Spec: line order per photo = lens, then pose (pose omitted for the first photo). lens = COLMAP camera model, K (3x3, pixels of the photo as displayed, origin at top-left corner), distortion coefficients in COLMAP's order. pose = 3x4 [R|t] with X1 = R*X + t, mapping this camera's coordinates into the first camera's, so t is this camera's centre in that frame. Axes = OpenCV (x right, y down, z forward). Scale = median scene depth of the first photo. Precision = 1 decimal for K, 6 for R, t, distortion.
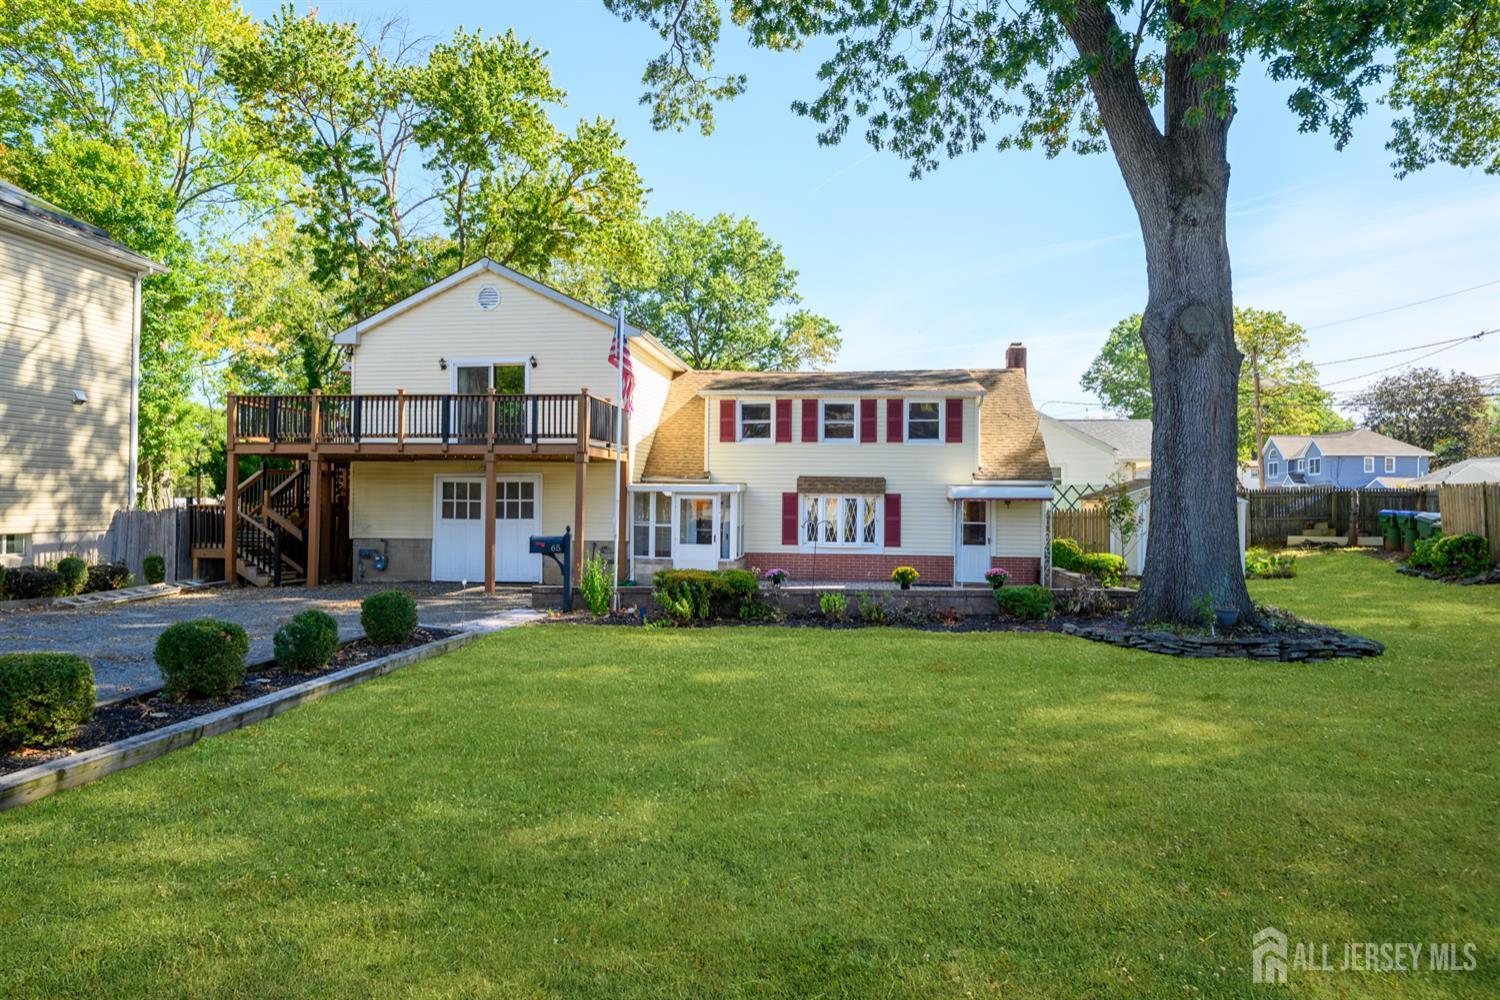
lens RADIAL K [[846.8, 0, 753.4], [0, 846.8, 499.0], [0, 0, 1]] dist [-0.006290, 0.002128]
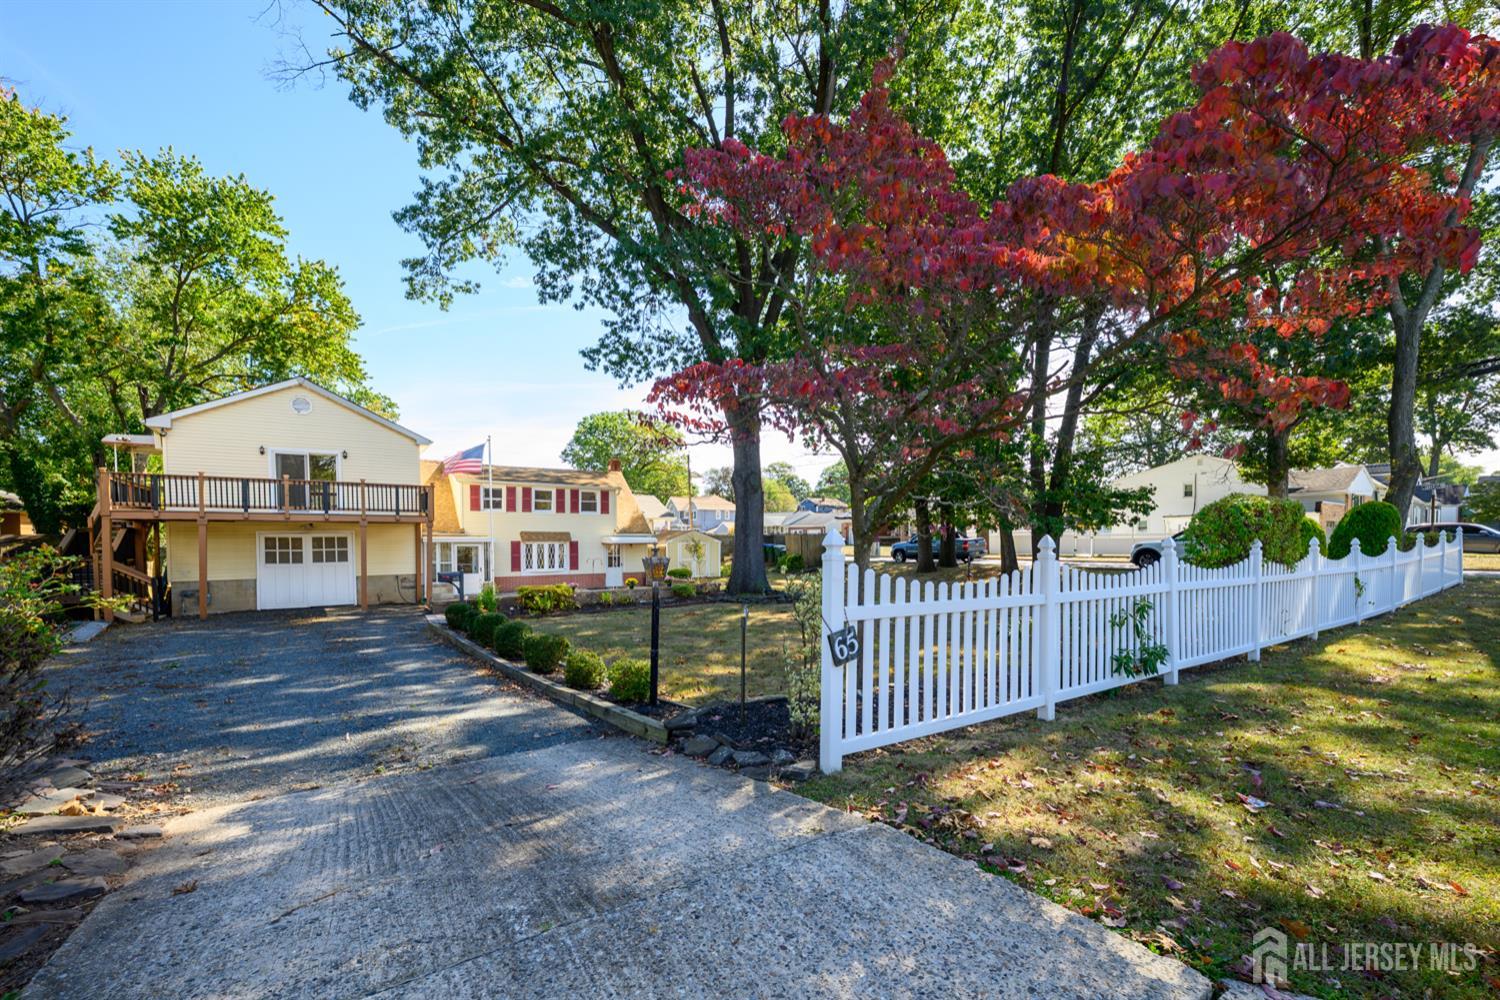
lens RADIAL K [[607.9, 0, 748.2], [0, 607.9, 570.4], [0, 0, 1]] dist [-0.000791, 0.000220]
pose [[0.759353, -0.045225, 0.649105, -0.412266], [0.003963, 0.997885, 0.064890, -0.026919], [-0.650667, -0.046702, 0.757926, -0.253209]]
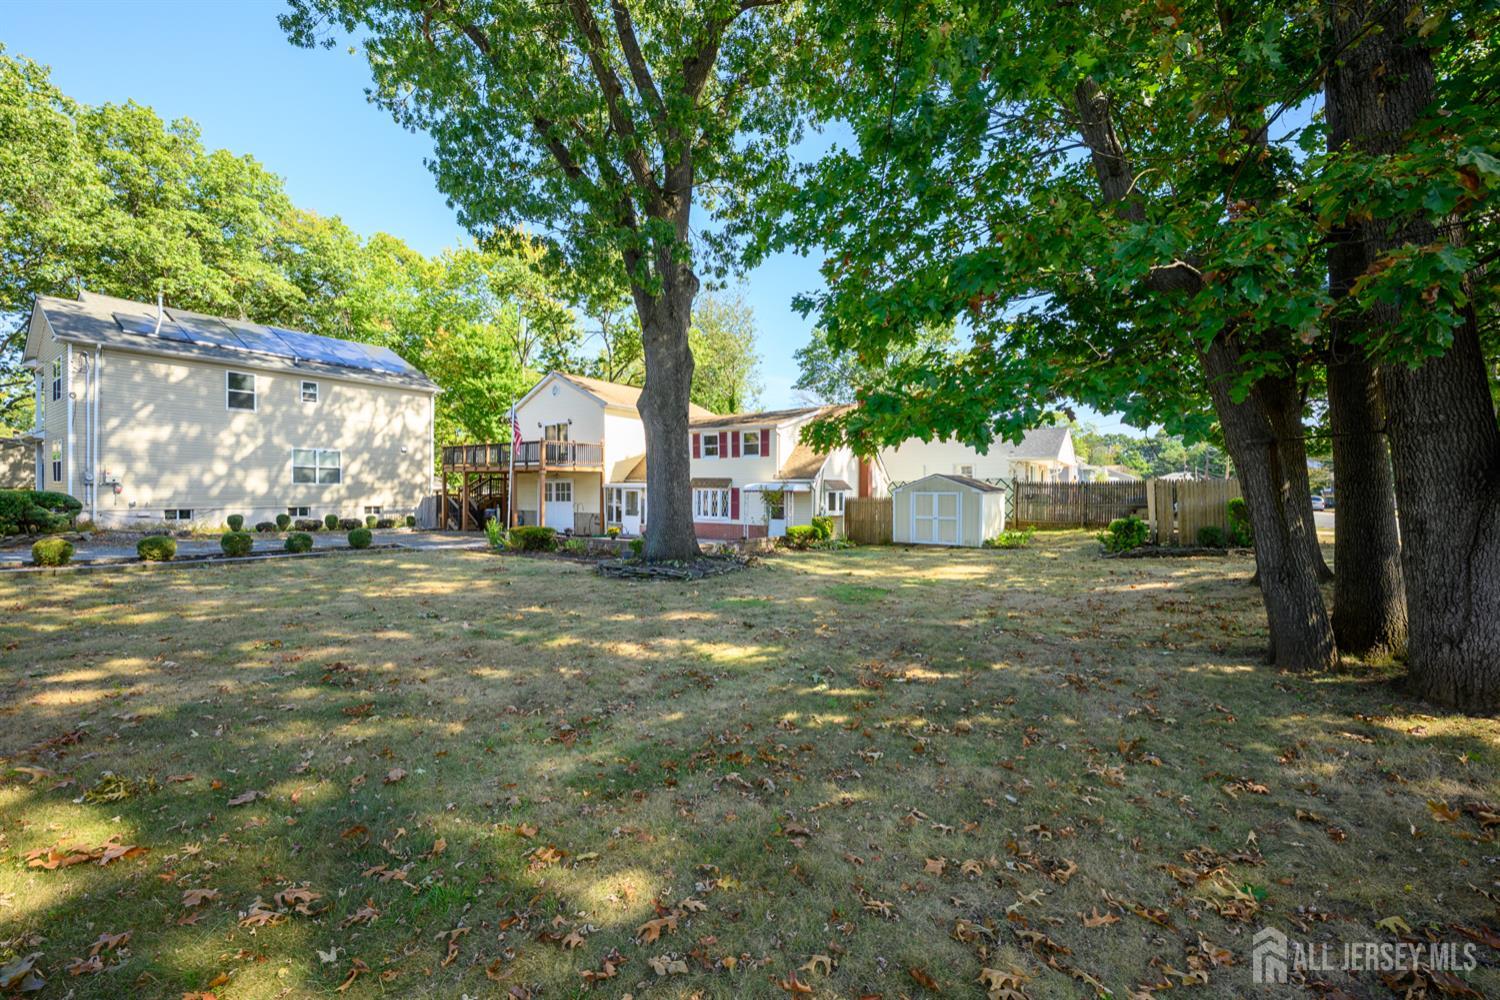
lens RADIAL K [[607.9, 0, 767.9], [0, 607.9, 482.4], [0, 0, 1]] dist [-0.000791, 0.000220]
pose [[0.885240, -0.008020, -0.465065, 0.790332], [0.004085, 0.999947, -0.009468, -0.004898], [0.465116, 0.006481, 0.885226, -0.035580]]
